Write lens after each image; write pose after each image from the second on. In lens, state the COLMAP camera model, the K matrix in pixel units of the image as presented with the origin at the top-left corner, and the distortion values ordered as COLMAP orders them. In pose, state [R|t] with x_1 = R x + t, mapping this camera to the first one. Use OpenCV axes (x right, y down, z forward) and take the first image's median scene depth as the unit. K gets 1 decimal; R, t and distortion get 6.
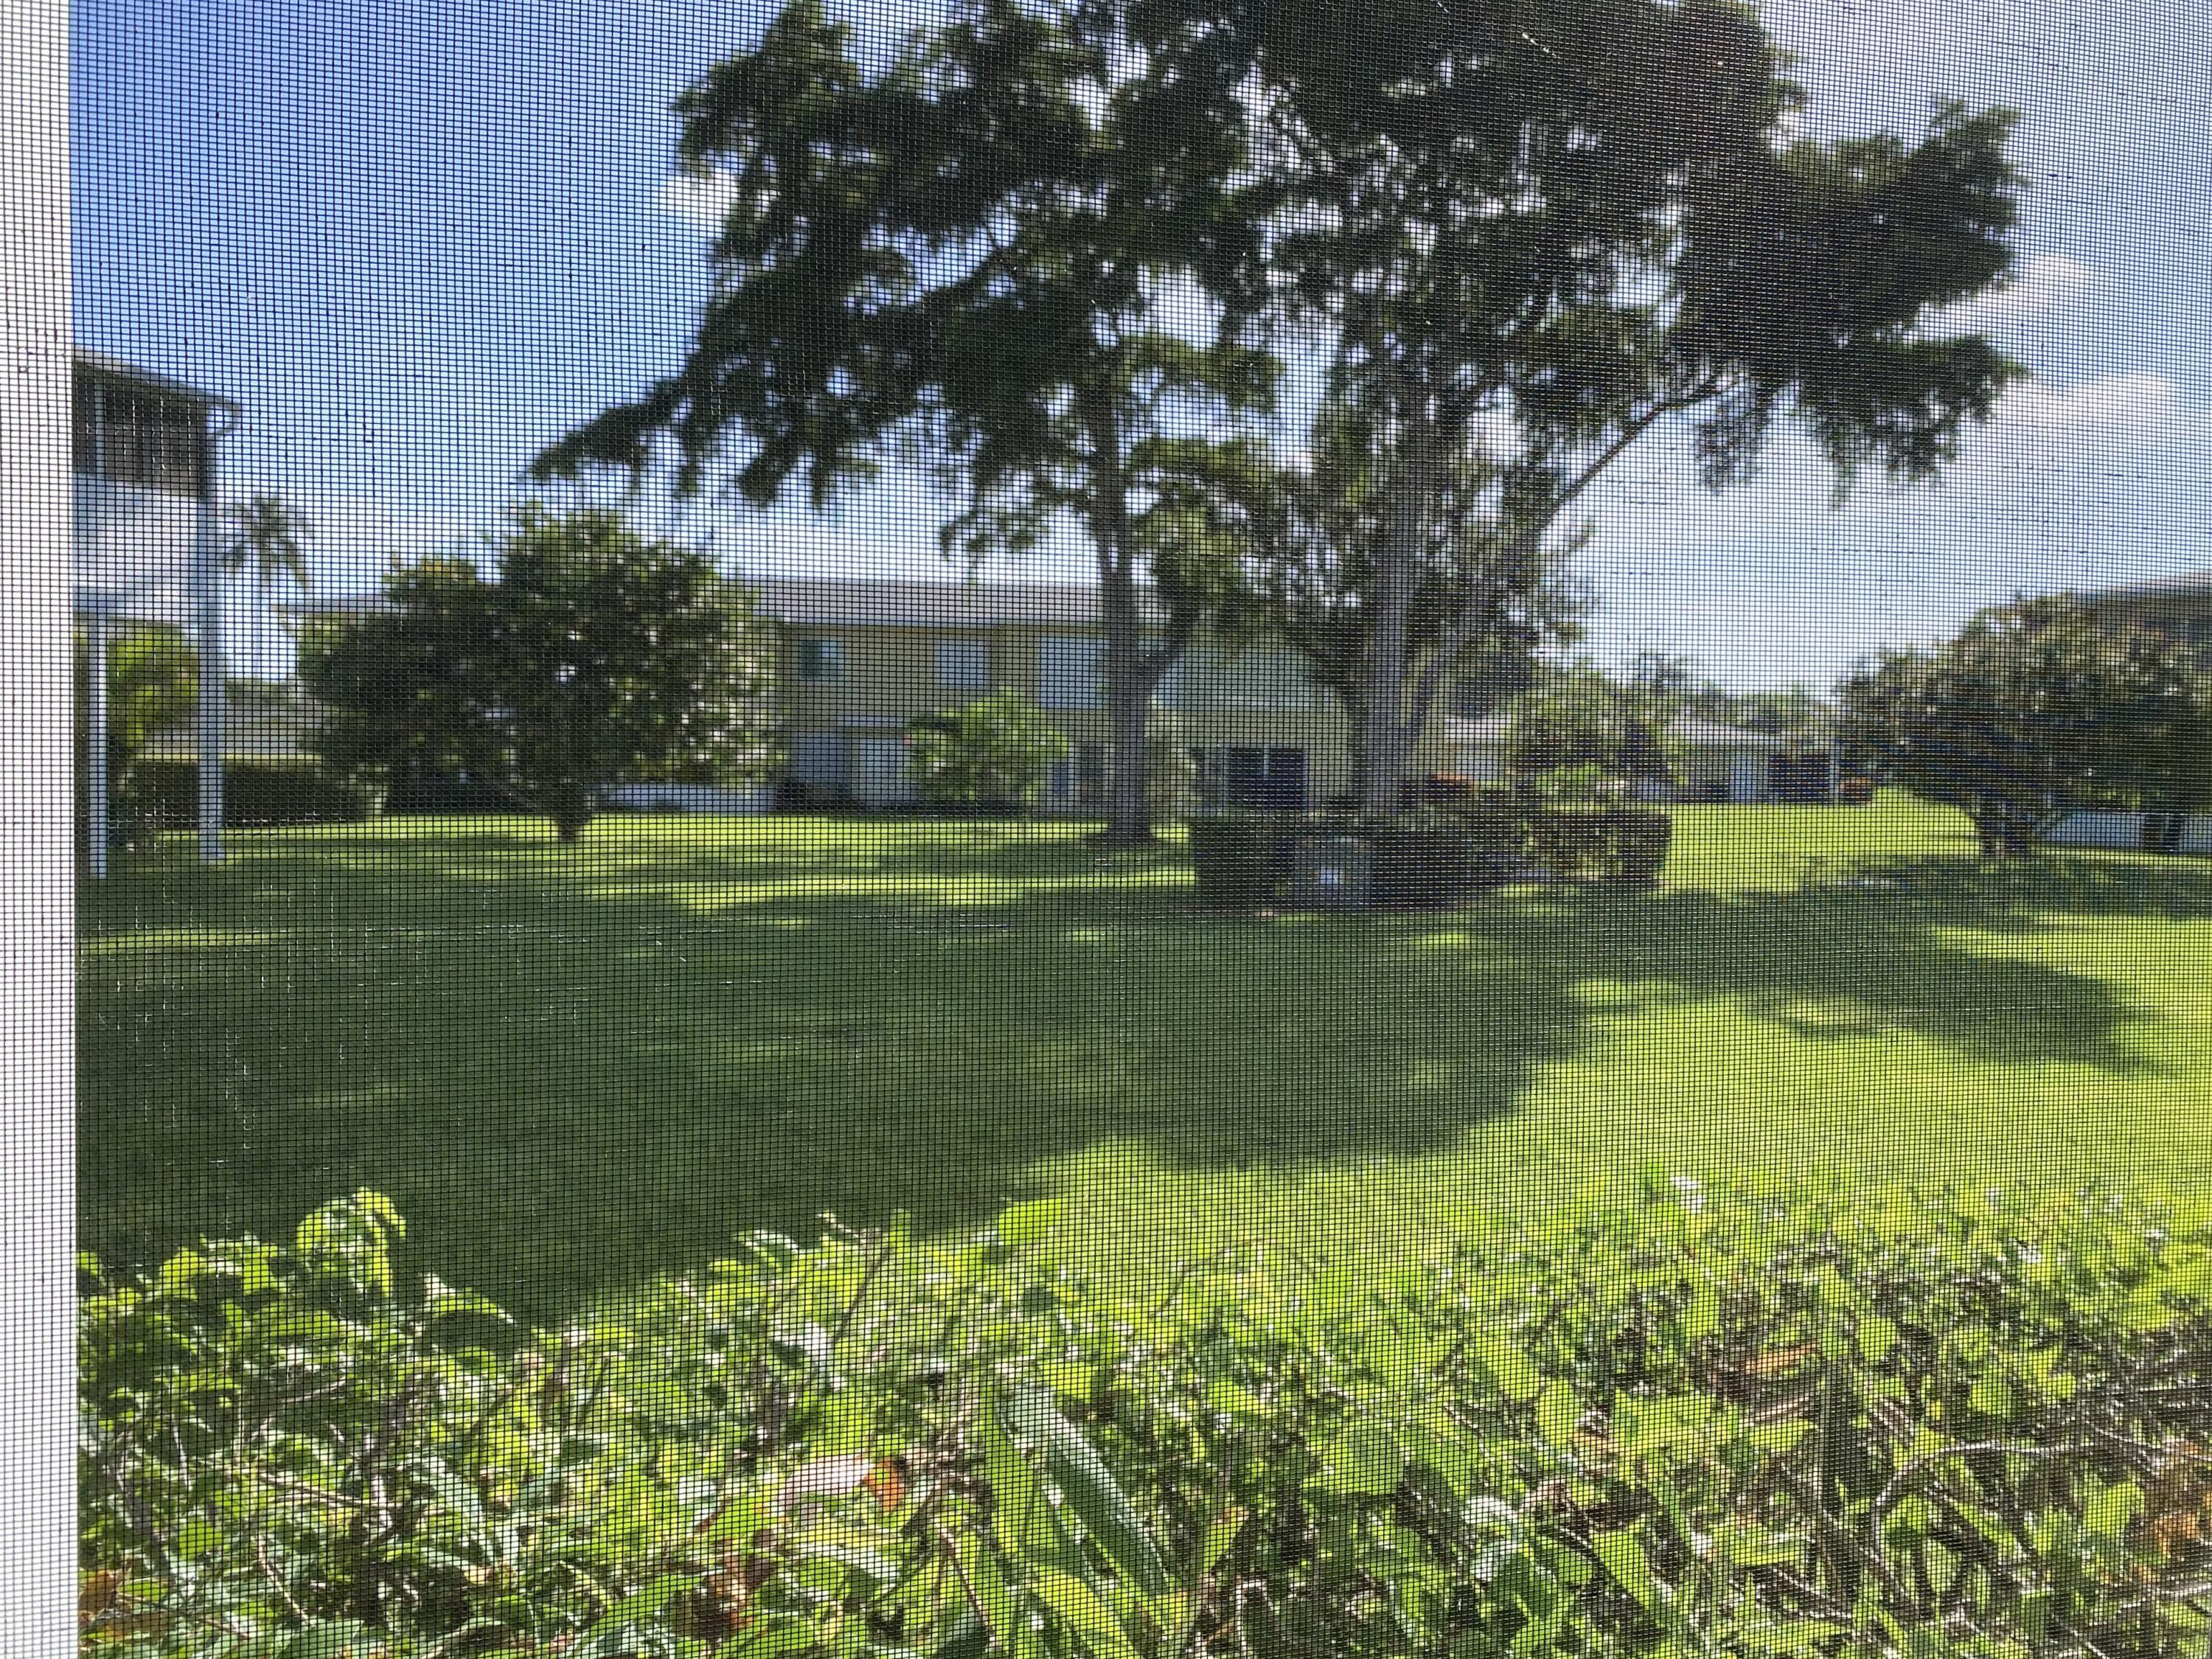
lens RADIAL K [[1684.0, 0, 1102.2], [0, 1684.0, 836.9], [0, 0, 1]] dist [-0.004835, -0.001510]
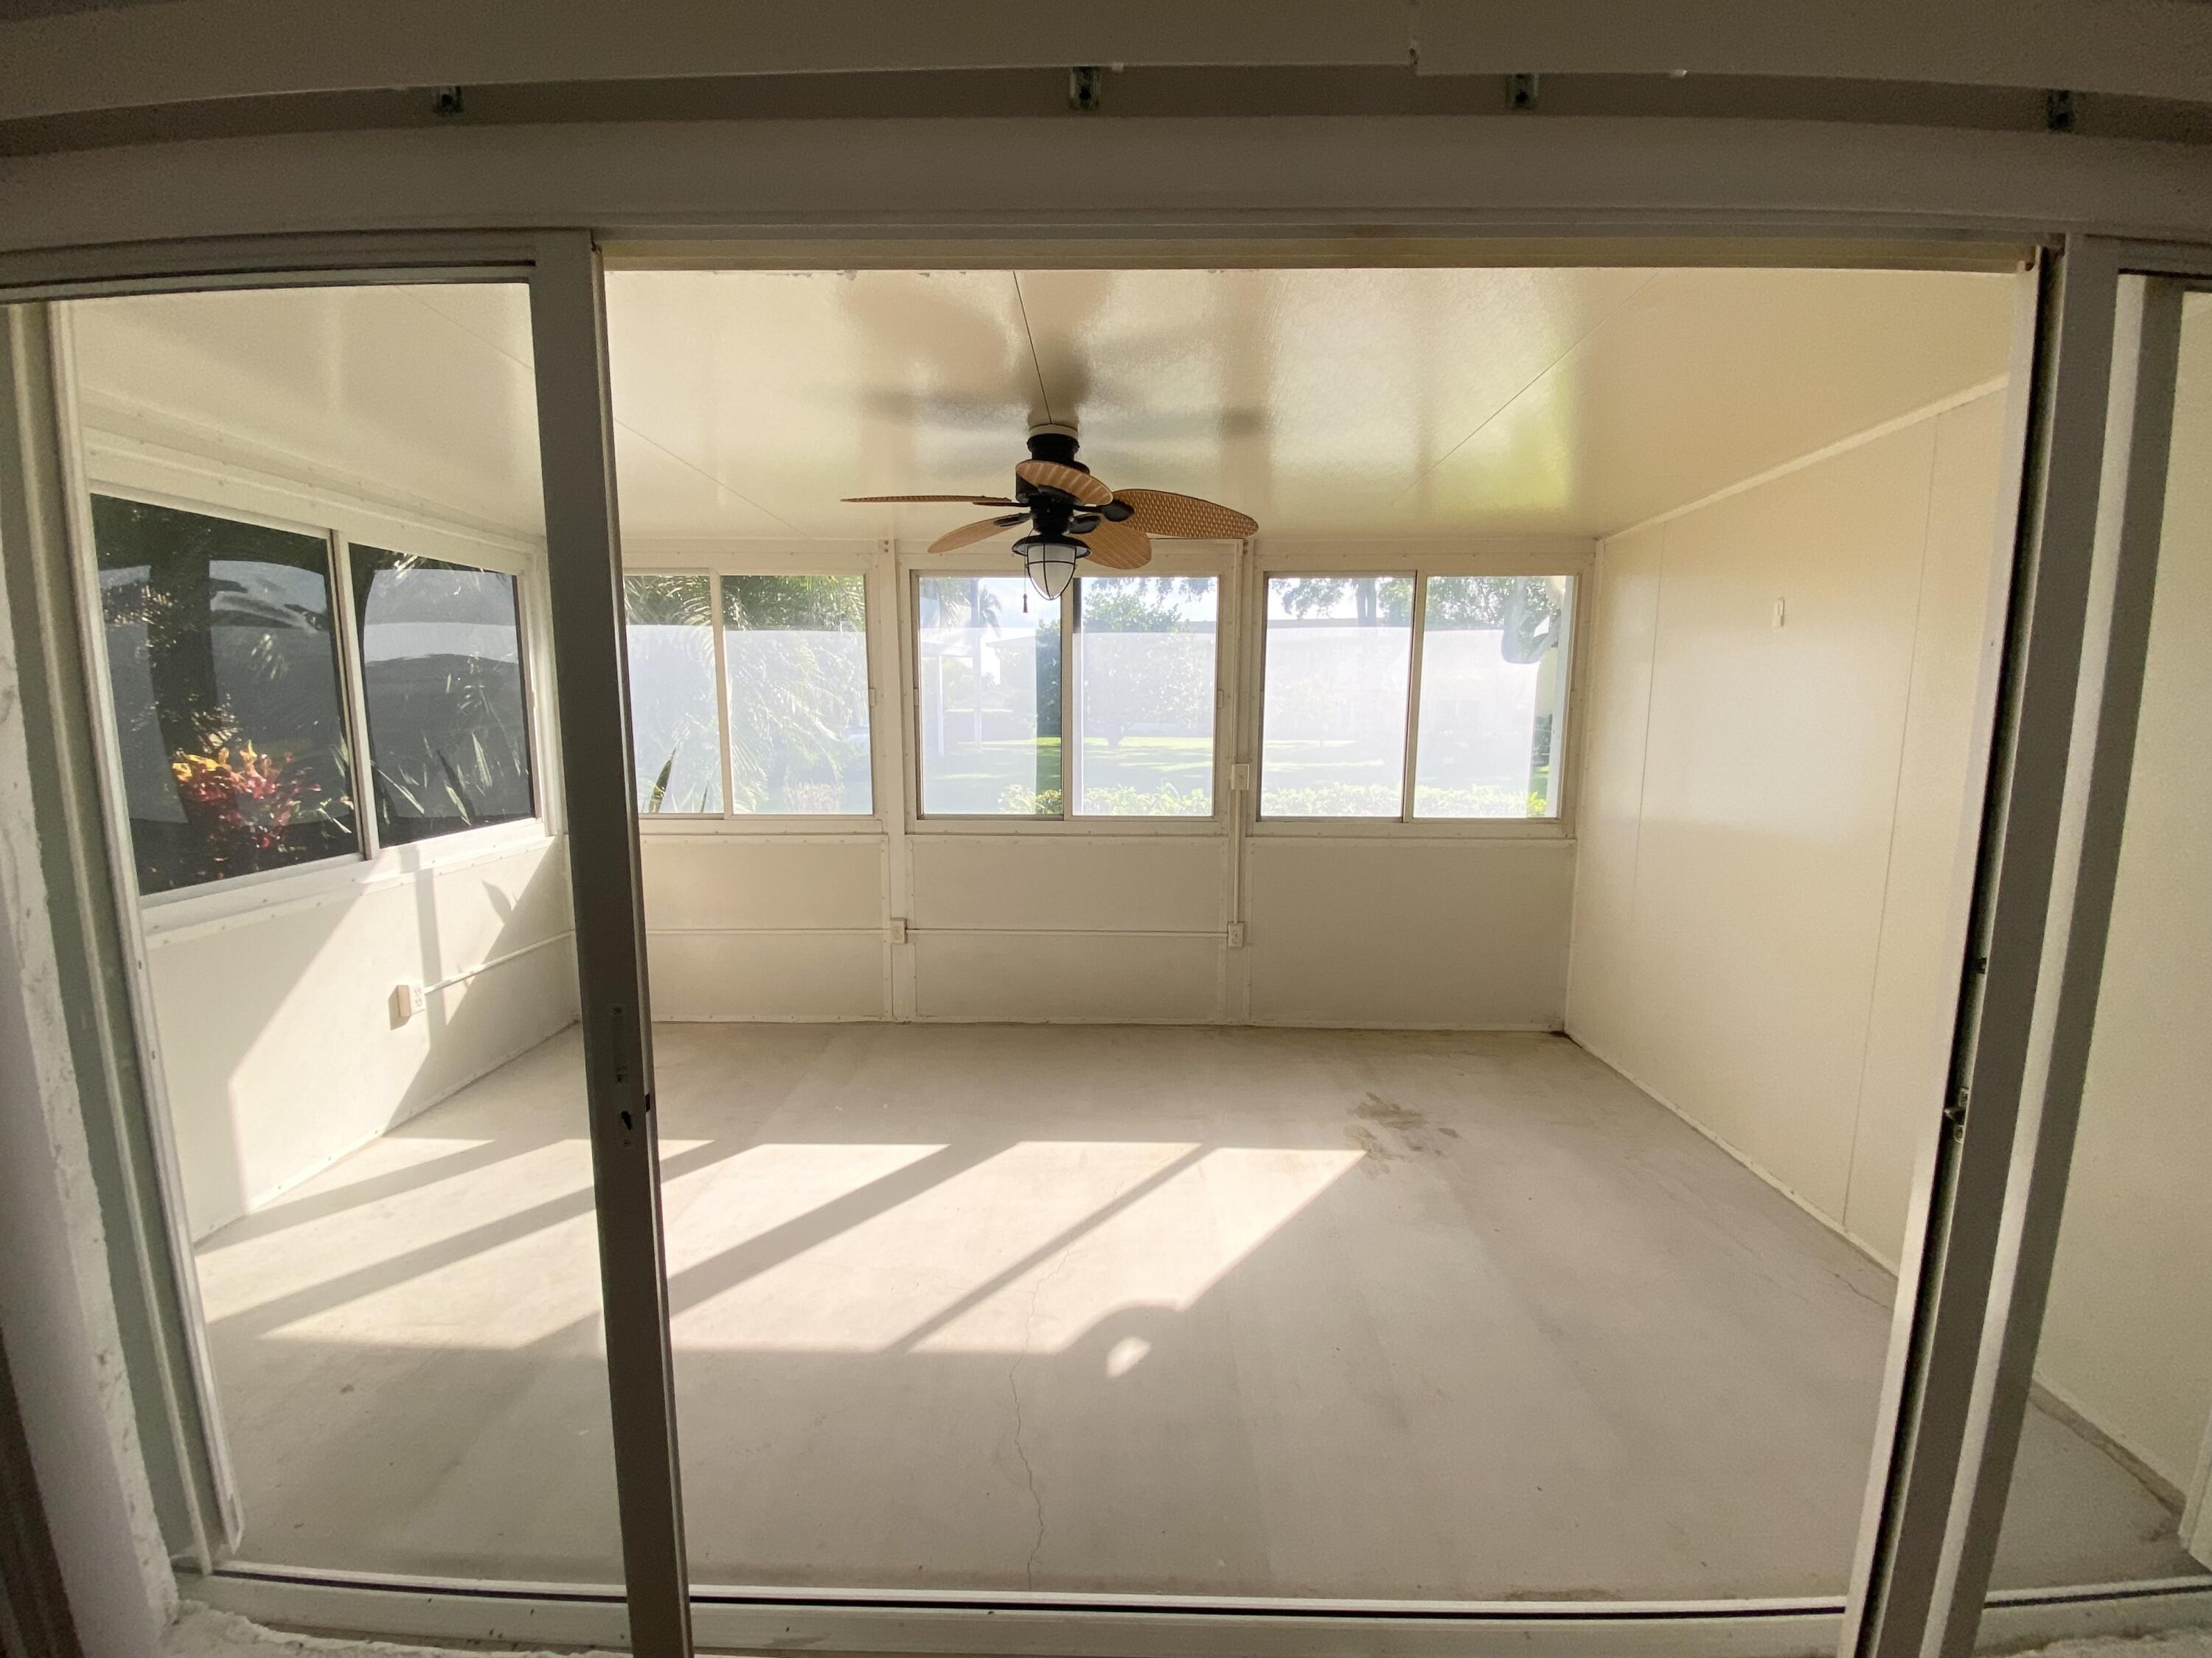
lens RADIAL K [[891.1, 0, 1100.8], [0, 891.1, 830.4], [0, 0, 1]] dist [0.002942, -0.008857]
pose [[0.953244, 0.037292, -0.299893, 0.033035], [-0.007962, 0.995112, 0.098434, -0.003544], [0.302098, -0.091443, 0.948881, -0.156682]]
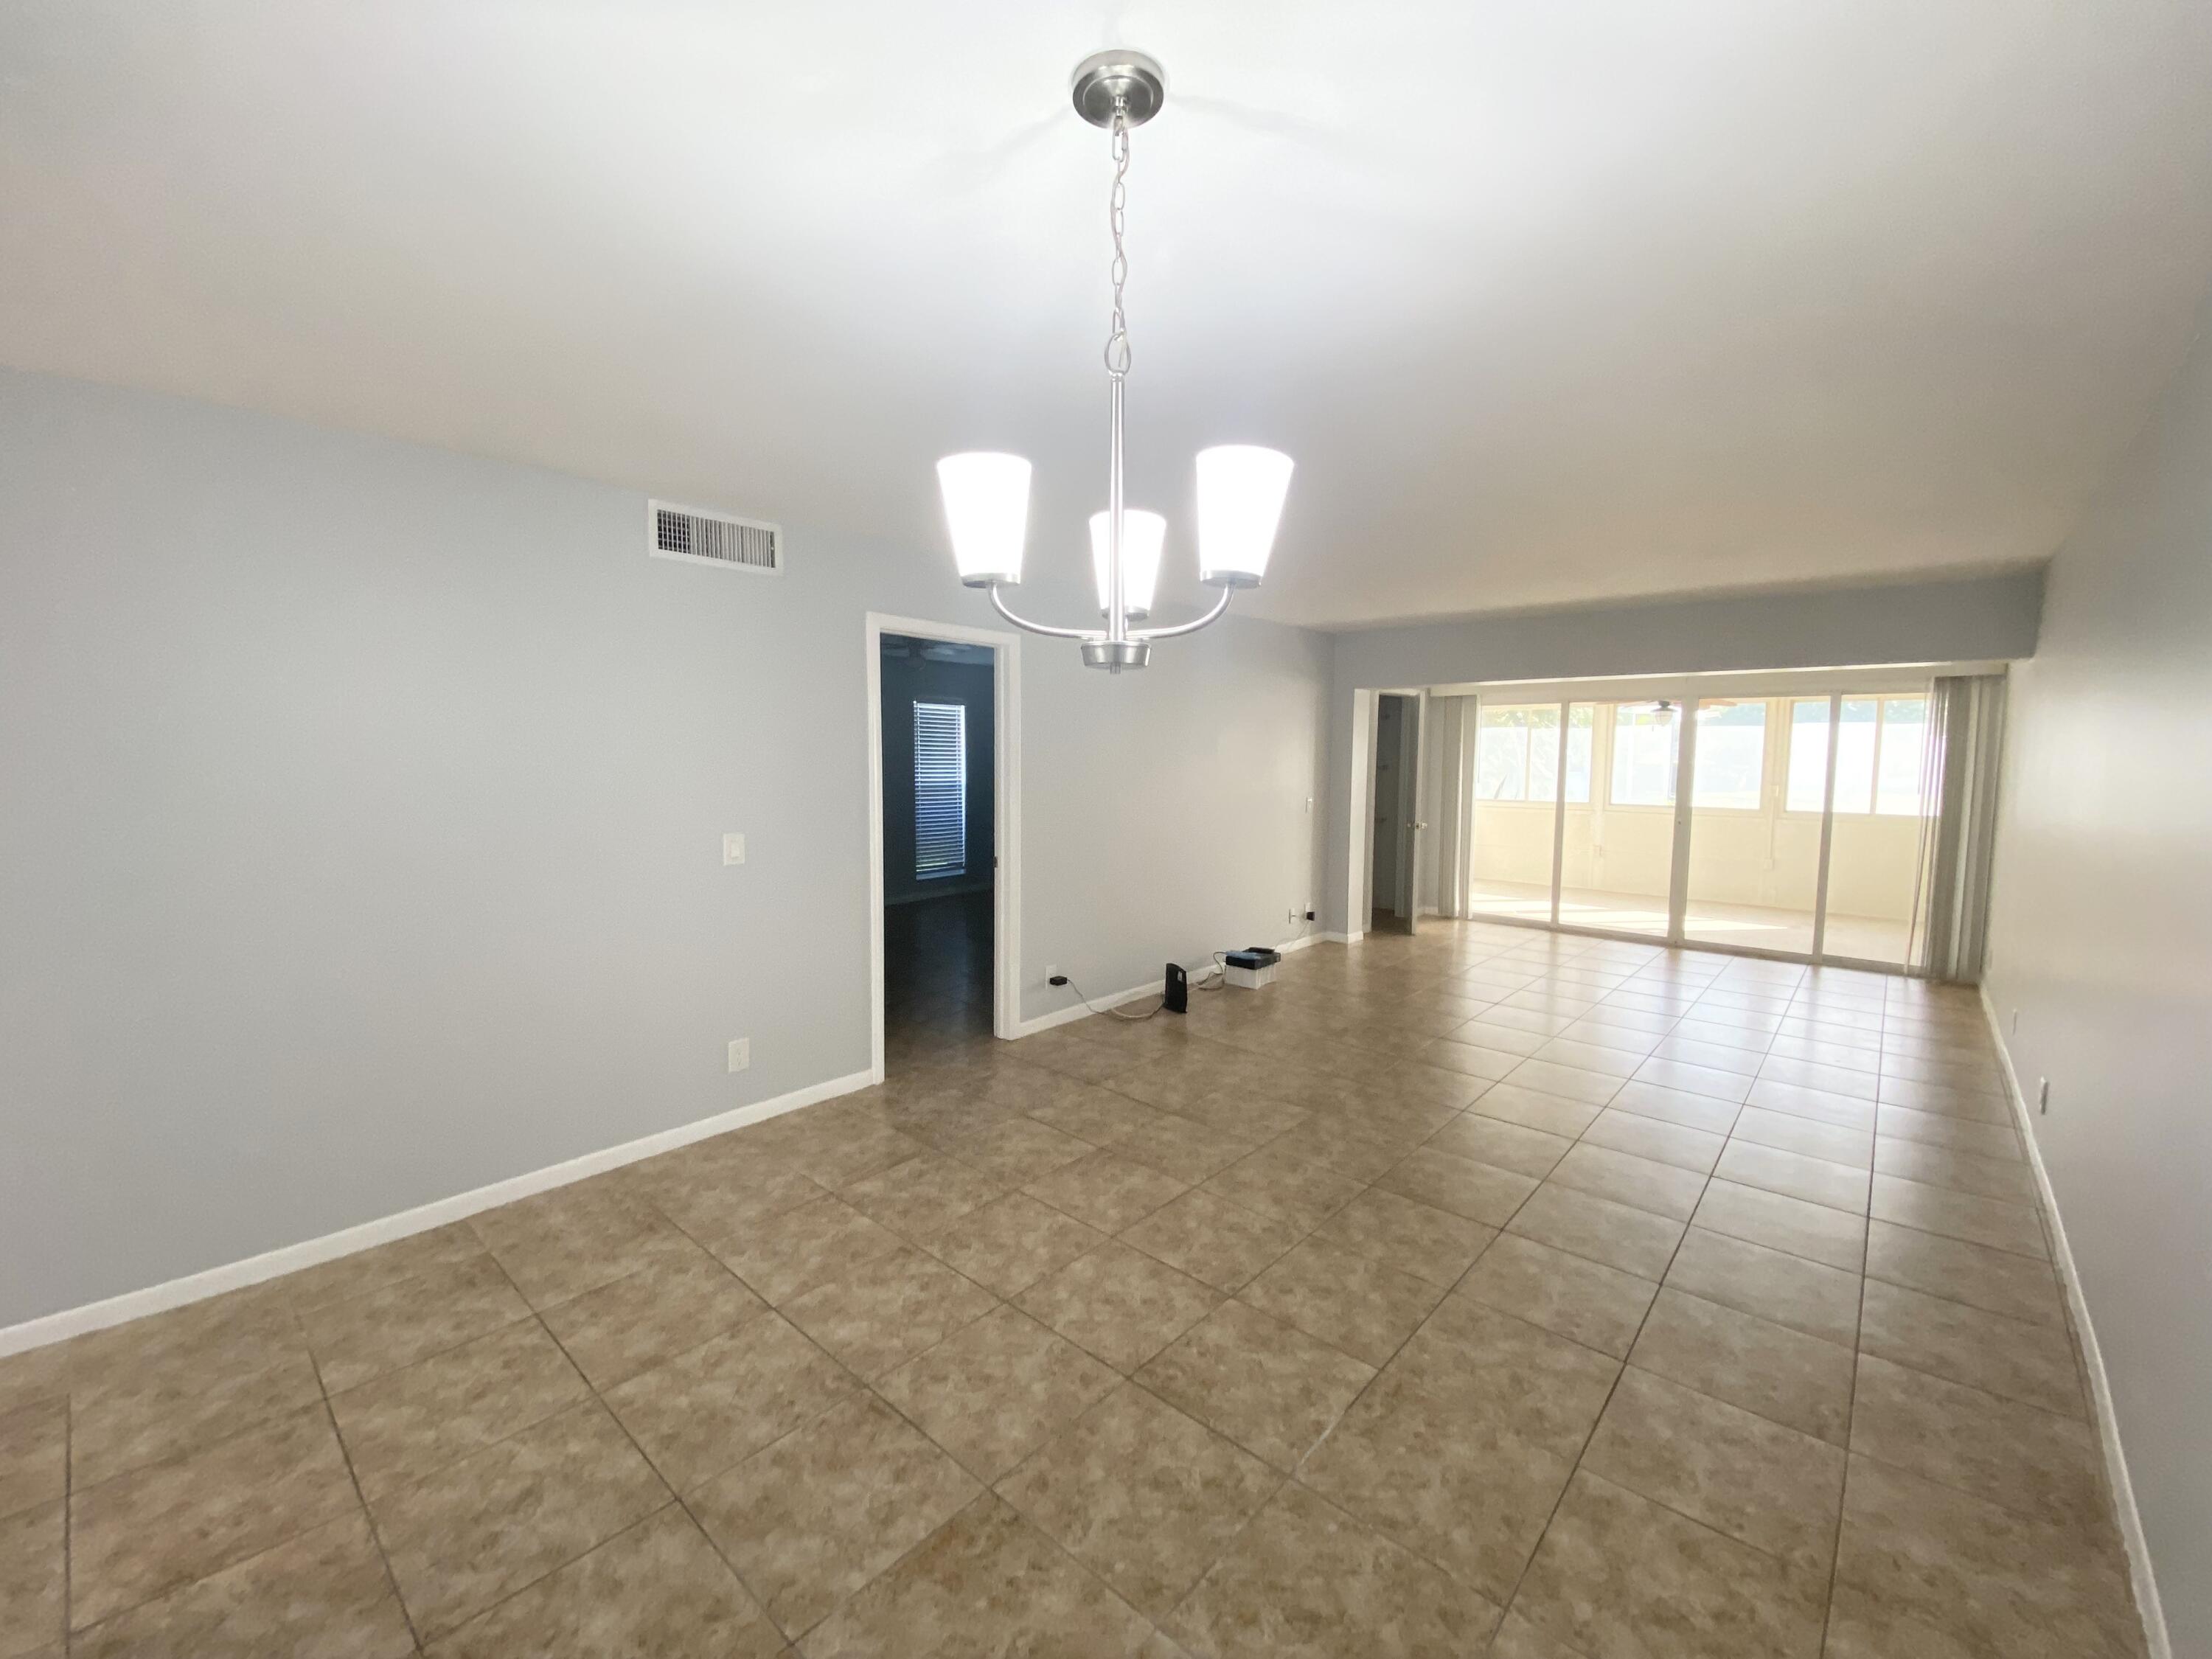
lens RADIAL K [[891.2, 0, 1110.8], [0, 891.2, 830.8], [0, 0, 1]] dist [0.002942, -0.008857]
pose [[0.525931, 0.072086, -0.847467, 1.872784], [-0.032608, 0.997378, 0.064601, 0.094053], [0.849902, -0.006341, 0.526903, -3.494276]]
